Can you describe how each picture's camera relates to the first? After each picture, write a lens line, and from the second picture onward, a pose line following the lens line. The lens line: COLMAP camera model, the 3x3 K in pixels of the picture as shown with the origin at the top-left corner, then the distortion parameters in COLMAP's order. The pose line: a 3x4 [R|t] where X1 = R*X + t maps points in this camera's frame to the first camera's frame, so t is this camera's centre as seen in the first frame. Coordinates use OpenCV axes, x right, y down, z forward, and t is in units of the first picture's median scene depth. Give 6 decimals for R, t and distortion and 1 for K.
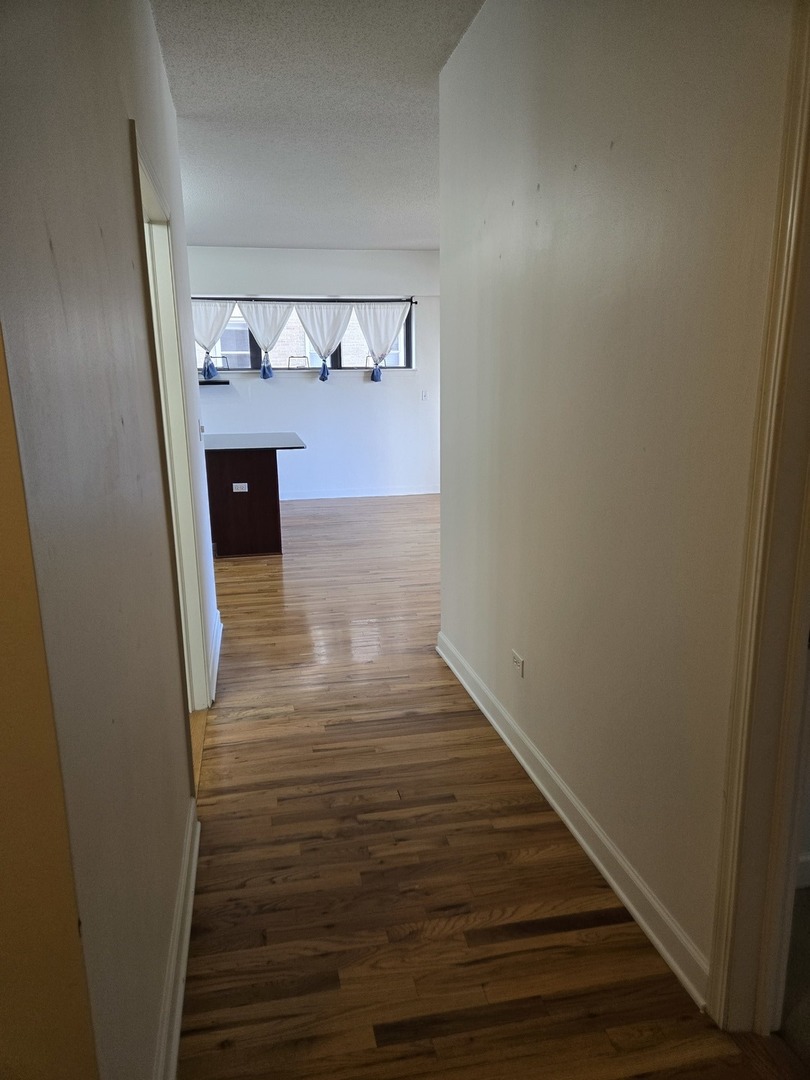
lens RADIAL K [[716.5, 0, 399.9], [0, 716.5, 542.0], [0, 0, 1]] dist [0.076577, -0.064414]
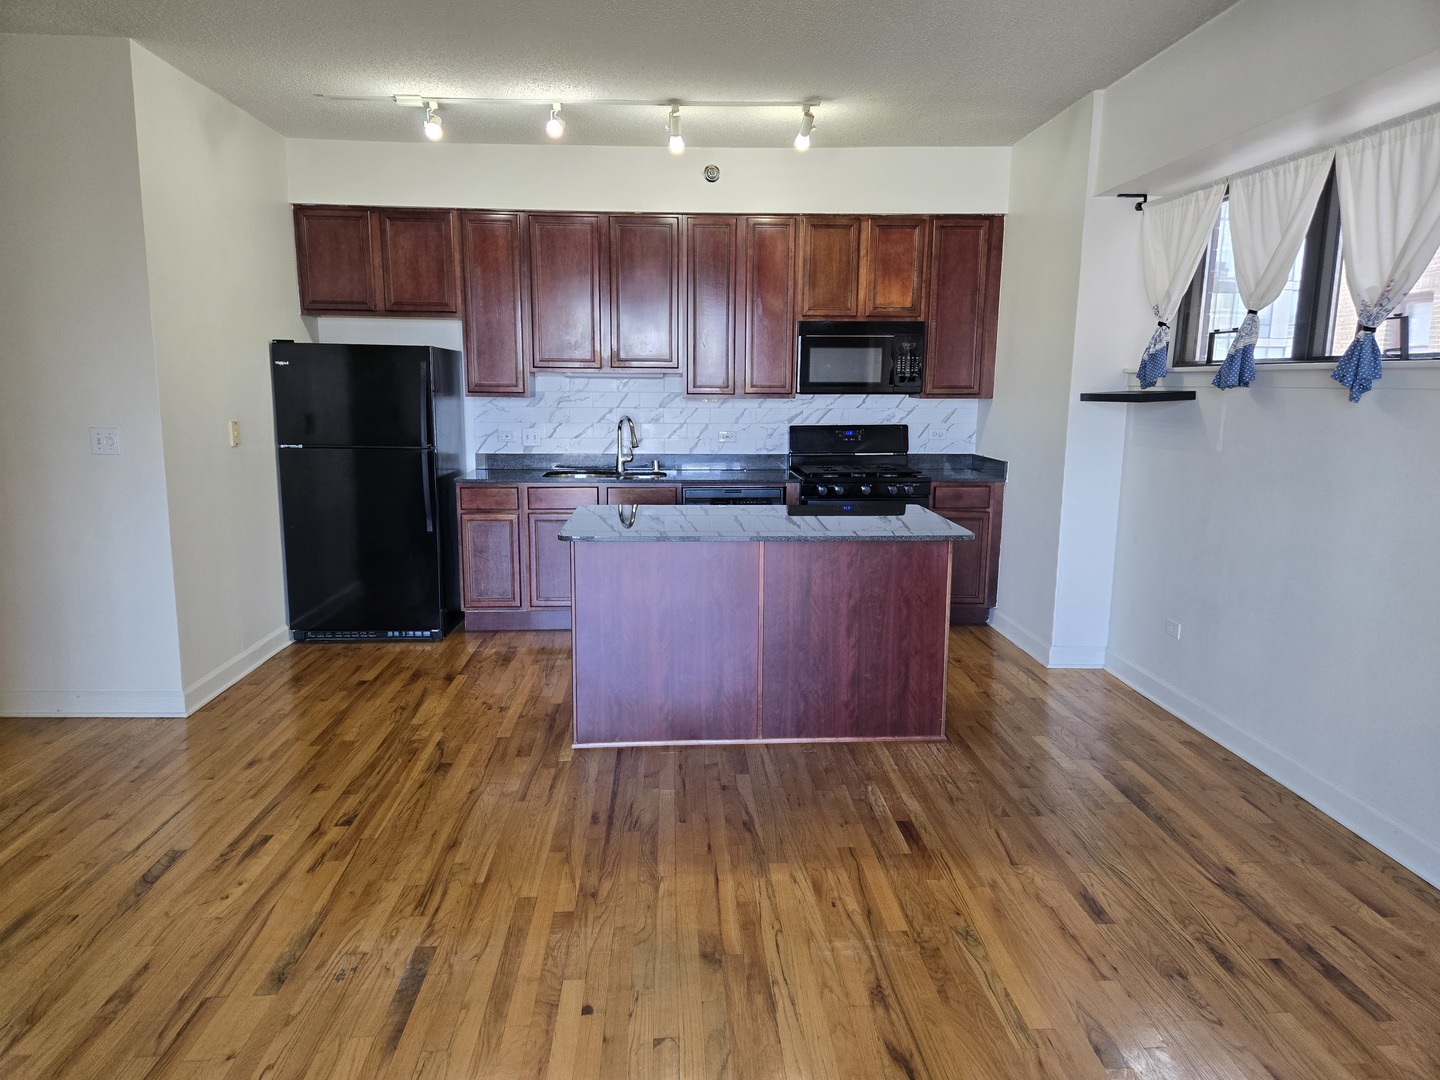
lens RADIAL K [[955.3, 0, 713.5], [0, 955.3, 549.7], [0, 0, 1]] dist [0.076577, -0.064414]
pose [[-0.160999, 0.187756, -0.968931, 0.300680], [-0.228116, 0.948076, 0.221619, -0.195764], [0.960230, 0.256709, -0.109809, 0.816814]]
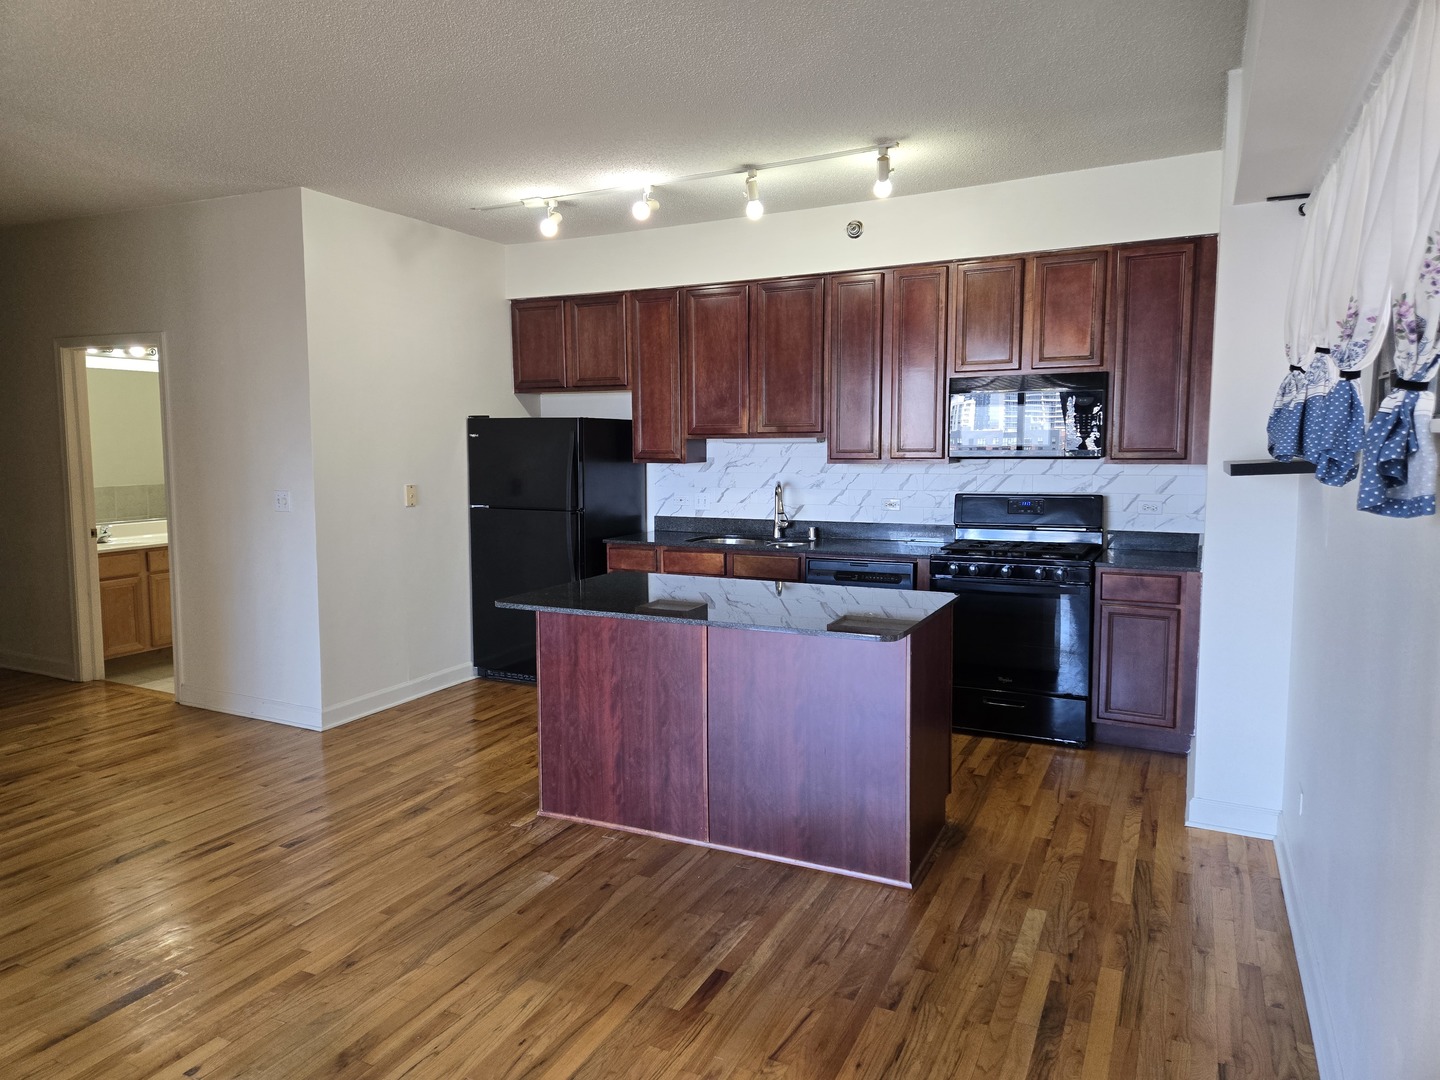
lens RADIAL K [[955.3, 0, 708.6], [0, 955.3, 531.2], [0, 0, 1]] dist [0.076577, -0.064414]
pose [[-0.621581, 0.097306, -0.777283, 0.177515], [-0.161484, 0.955026, 0.248694, -0.245737], [0.766525, 0.280103, -0.577912, 1.017305]]
